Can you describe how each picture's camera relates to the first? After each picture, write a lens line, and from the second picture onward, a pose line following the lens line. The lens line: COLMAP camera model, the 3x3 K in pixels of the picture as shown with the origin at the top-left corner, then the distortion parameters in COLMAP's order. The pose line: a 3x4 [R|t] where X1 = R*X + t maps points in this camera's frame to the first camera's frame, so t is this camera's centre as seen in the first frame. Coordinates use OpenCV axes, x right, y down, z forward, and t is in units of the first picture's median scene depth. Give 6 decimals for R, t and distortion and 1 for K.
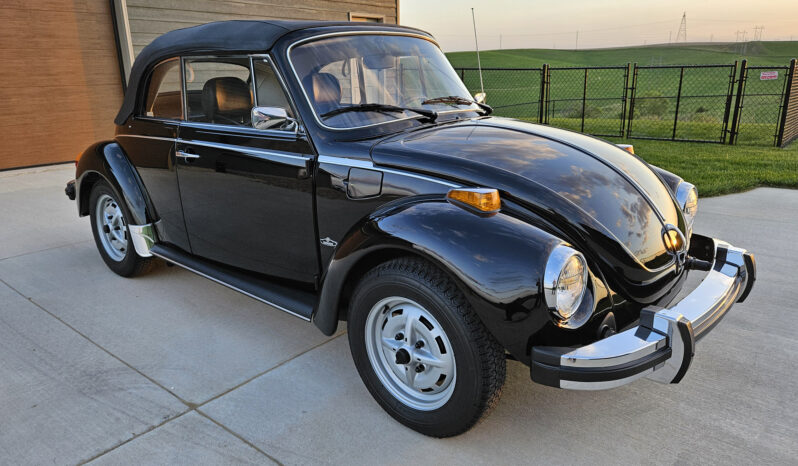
lens RADIAL K [[540.7, 0, 426.0], [0, 540.7, 232.1], [0, 0, 1]] dist [0.083107, -0.093919]
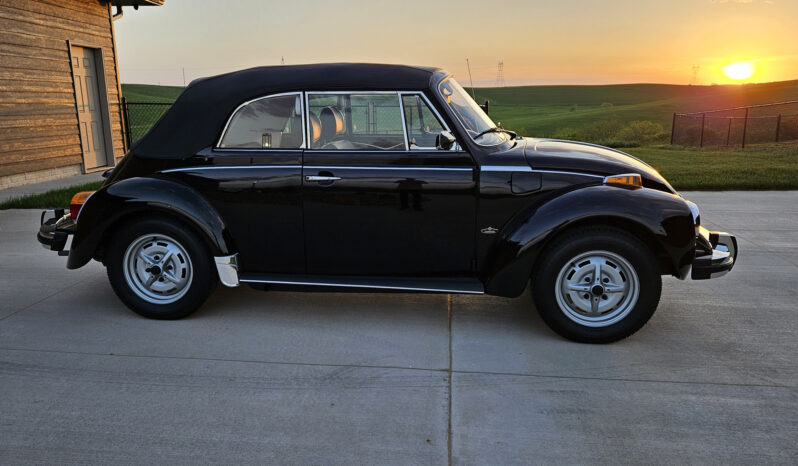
lens RADIAL K [[554.2, 0, 390.1], [0, 554.2, 230.7], [0, 0, 1]] dist [0.035271, -0.006662]
pose [[0.851928, -0.112323, 0.511471, -1.088596], [0.147548, 0.988640, -0.028648, 0.021110], [-0.502442, 0.099873, 0.858823, -0.039393]]
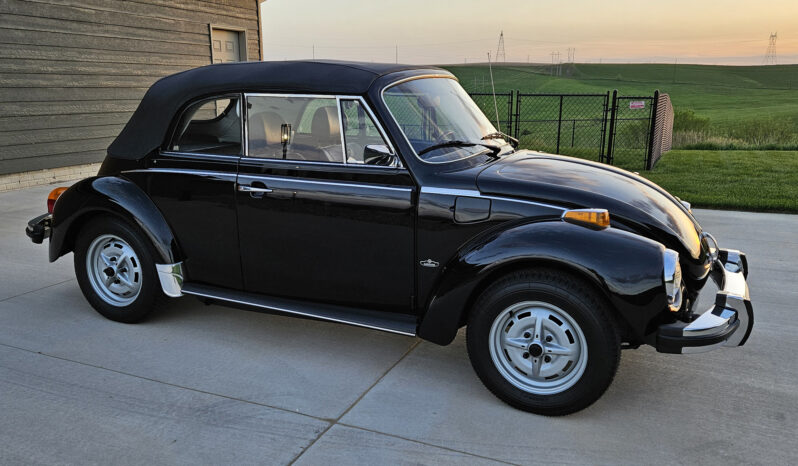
lens RADIAL K [[618.4, 0, 427.4], [0, 618.4, 244.7], [0, 0, 1]] dist [0.040800, -0.009699]
pose [[0.960101, -0.047599, 0.275572, -0.539373], [0.058397, 0.997809, -0.031110, 0.019158], [-0.273487, 0.045961, 0.960777, -0.228185]]
